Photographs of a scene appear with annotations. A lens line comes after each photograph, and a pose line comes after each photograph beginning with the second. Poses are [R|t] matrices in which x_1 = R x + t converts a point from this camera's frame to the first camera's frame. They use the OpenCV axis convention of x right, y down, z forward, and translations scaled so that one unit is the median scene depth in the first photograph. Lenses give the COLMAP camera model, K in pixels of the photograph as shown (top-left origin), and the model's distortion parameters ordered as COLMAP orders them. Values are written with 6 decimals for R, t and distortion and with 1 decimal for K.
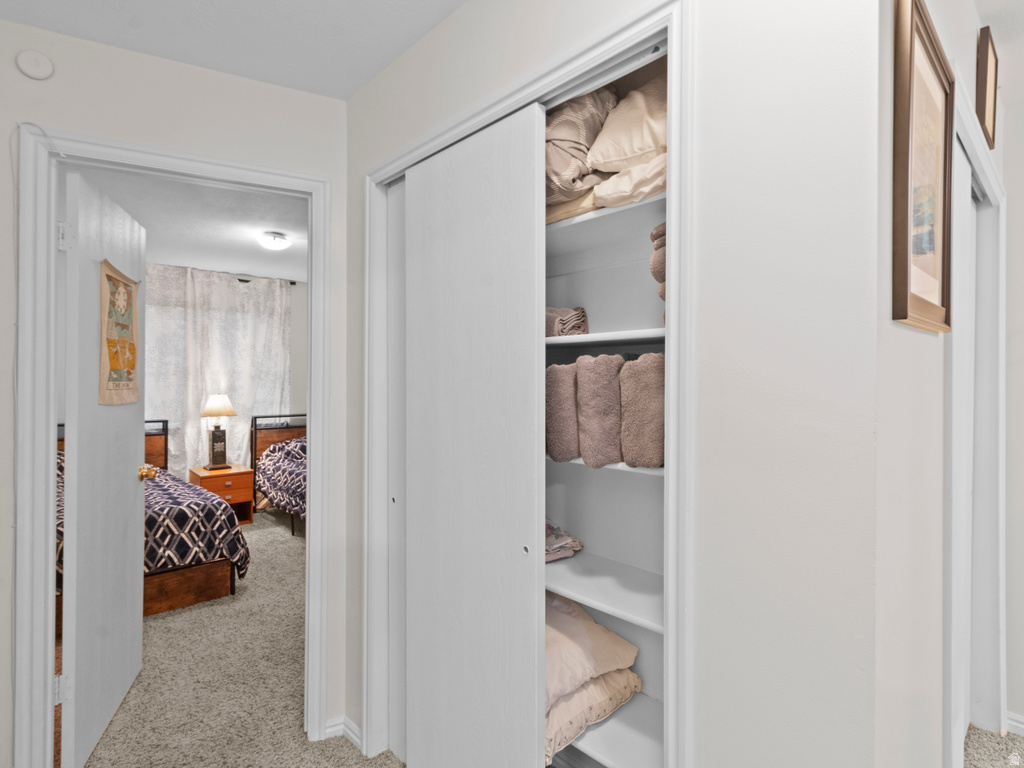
lens RADIAL K [[531.1, 0, 517.4], [0, 531.1, 378.1], [0, 0, 1]] dist [0.002316, 0.000053]
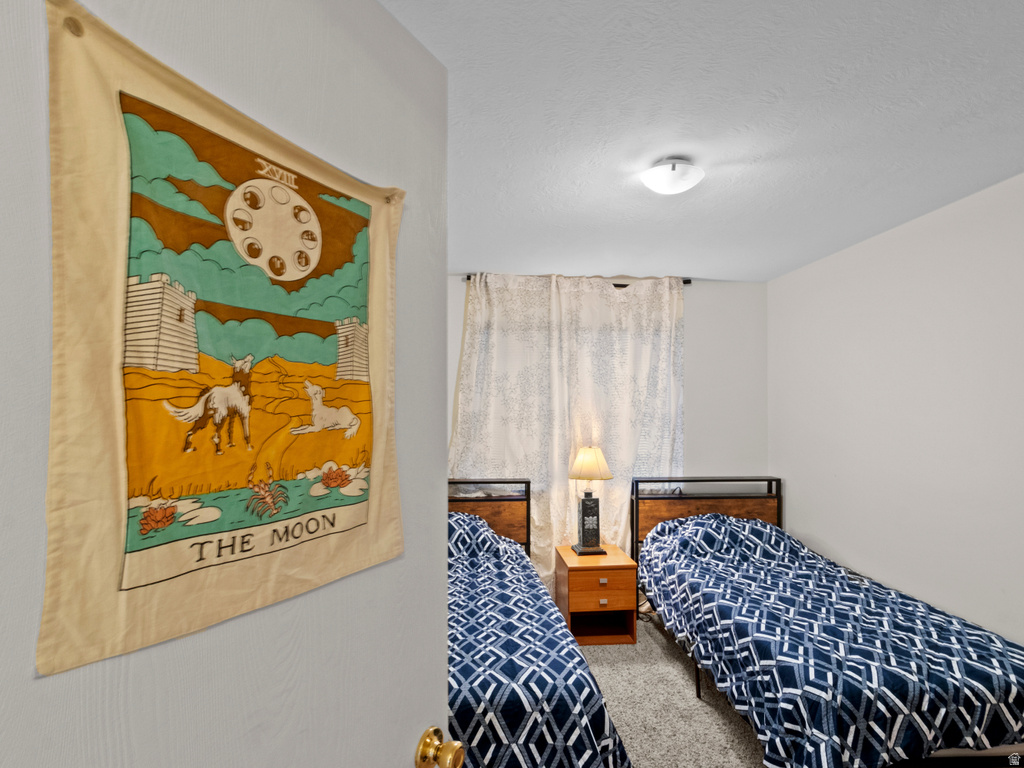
lens RADIAL K [[547.0, 0, 508.3], [0, 547.0, 406.5], [0, 0, 1]] dist [0.001734, 0.001991]
pose [[0.776806, -0.005716, -0.629714, -0.185808], [0.004448, 0.999984, -0.003590, -0.022335], [0.629724, -0.000012, 0.776819, 0.364050]]
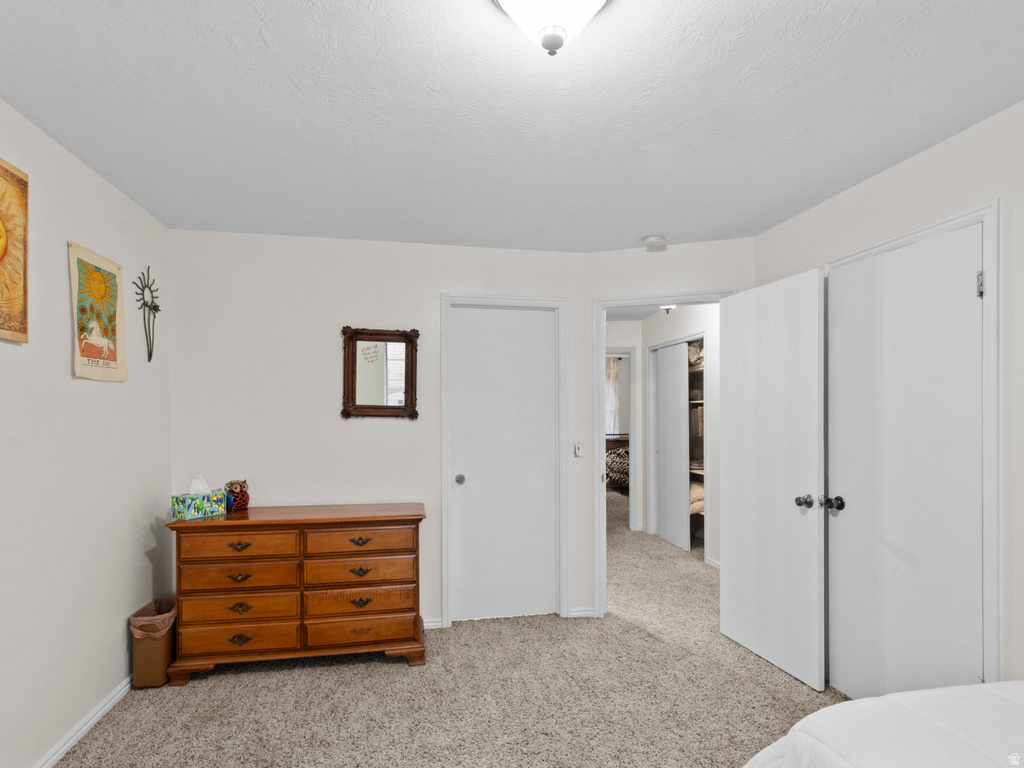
lens RADIAL K [[547.0, 0, 508.3], [0, 547.0, 406.5], [0, 0, 1]] dist [0.001734, 0.001991]
pose [[0.831763, -0.011221, -0.555017, 0.303637], [0.003991, 0.999891, -0.014235, 0.002799], [0.555117, 0.009625, 0.831717, -0.789063]]
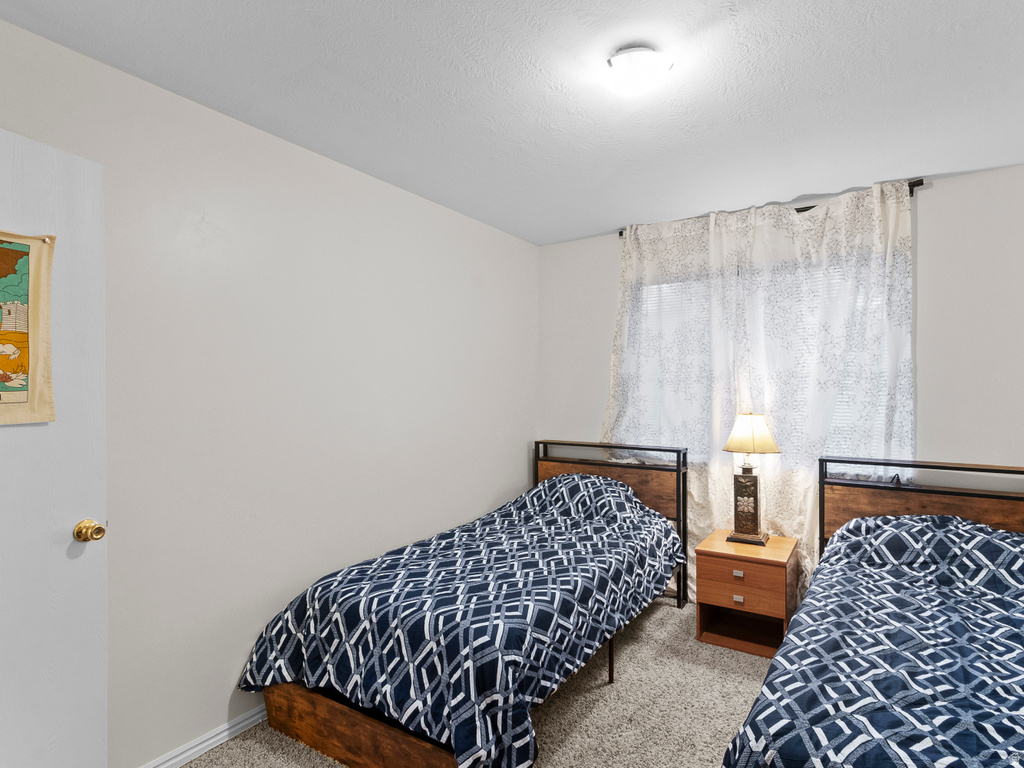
lens RADIAL K [[551.0, 0, 508.3], [0, 551.0, 391.5], [0, 0, 1]] dist [-0.000465, 0.000871]
pose [[0.217130, -0.000741, -0.976142, -0.026884], [0.005614, 0.999984, 0.000489, 0.003976], [0.976127, -0.005587, 0.217131, 0.610818]]
